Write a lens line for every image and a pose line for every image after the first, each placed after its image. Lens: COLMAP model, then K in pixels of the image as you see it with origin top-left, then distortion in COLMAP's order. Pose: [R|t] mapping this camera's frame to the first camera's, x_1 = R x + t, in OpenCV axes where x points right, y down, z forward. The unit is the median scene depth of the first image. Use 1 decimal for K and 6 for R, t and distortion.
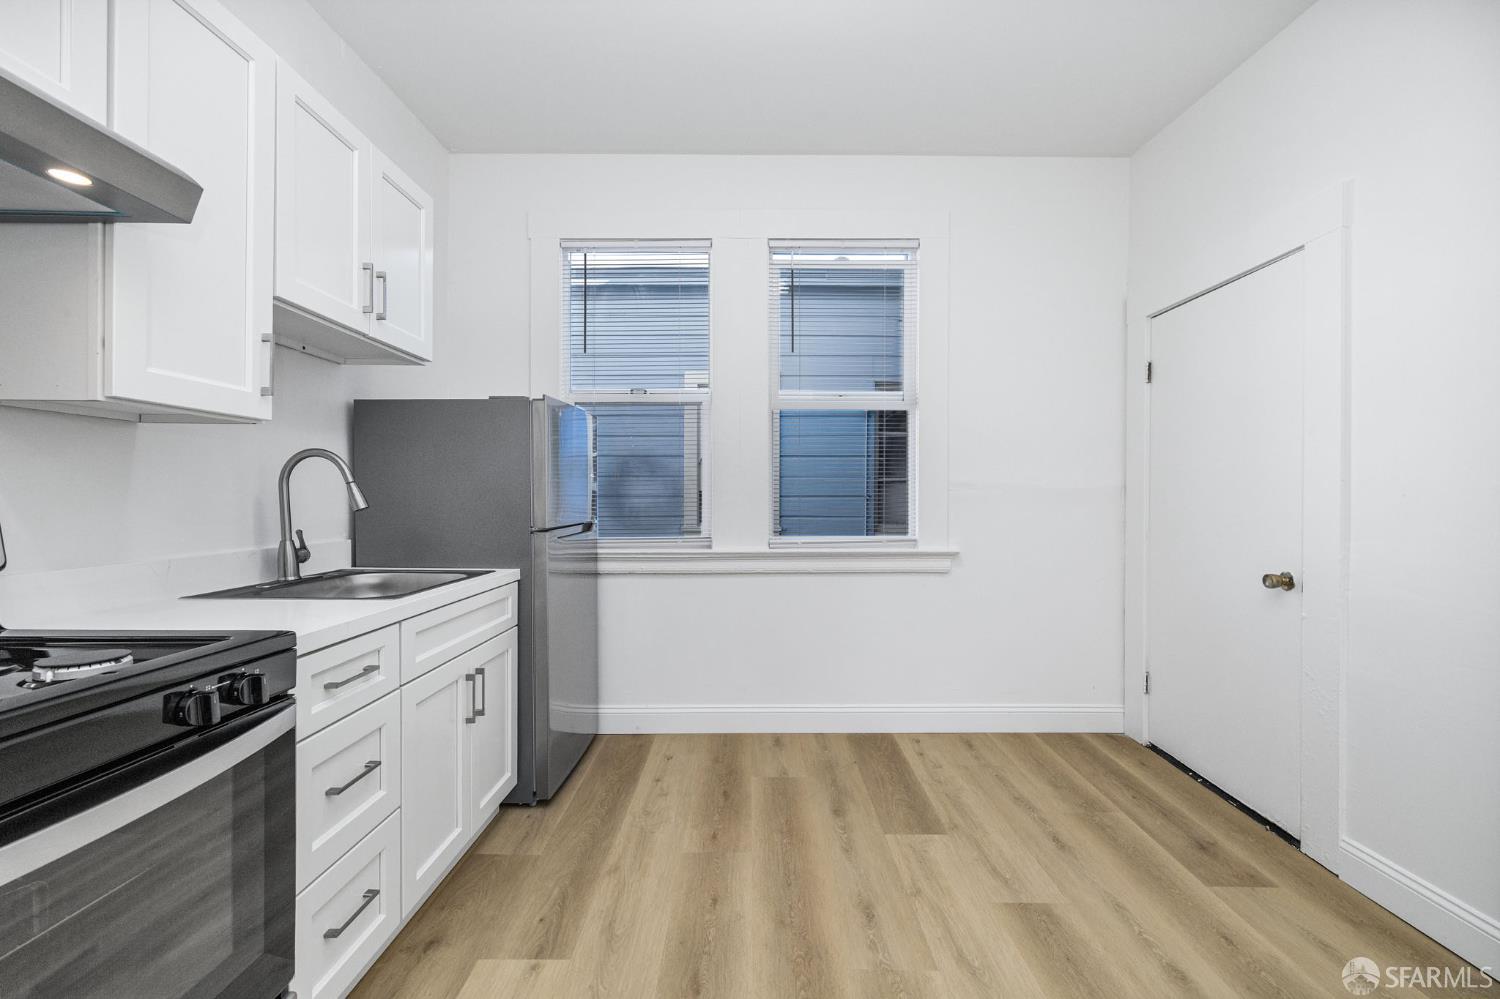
lens RADIAL K [[630.2, 0, 754.9], [0, 630.2, 498.4], [0, 0, 1]] dist [-0.013387, 0.000129]
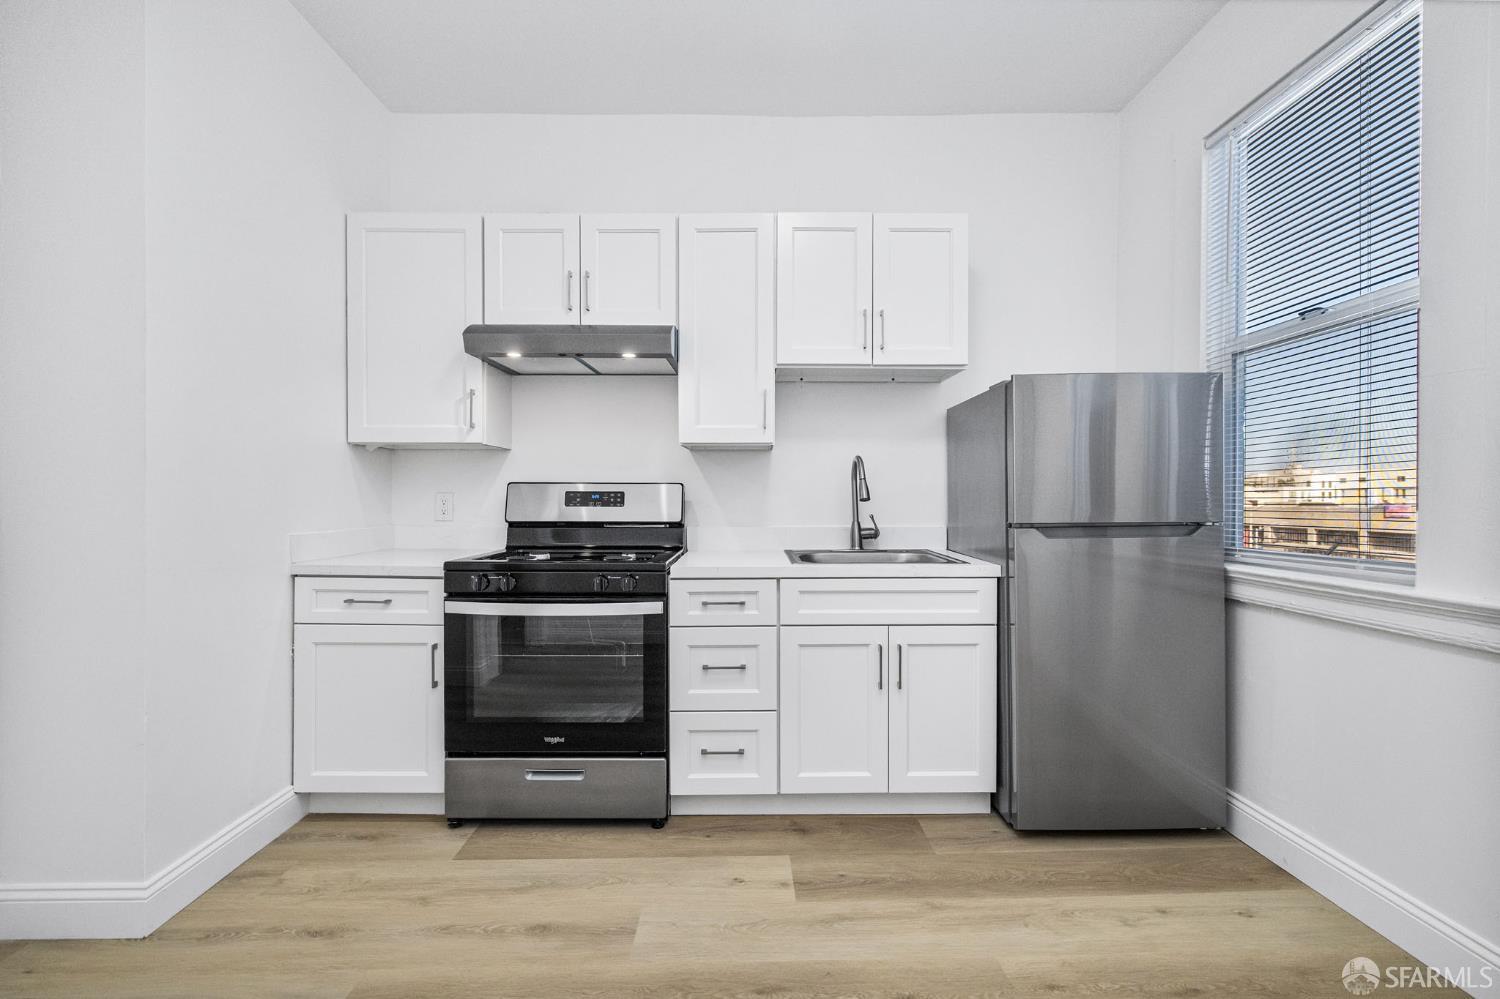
lens RADIAL K [[630.2, 0, 754.9], [0, 630.2, 498.4], [0, 0, 1]] dist [-0.013387, 0.000129]
pose [[0.009140, 0.000300, -0.999958, 0.622025], [-0.002118, 0.999998, 0.000281, 0.012165], [0.999956, 0.002116, 0.009140, 0.690973]]
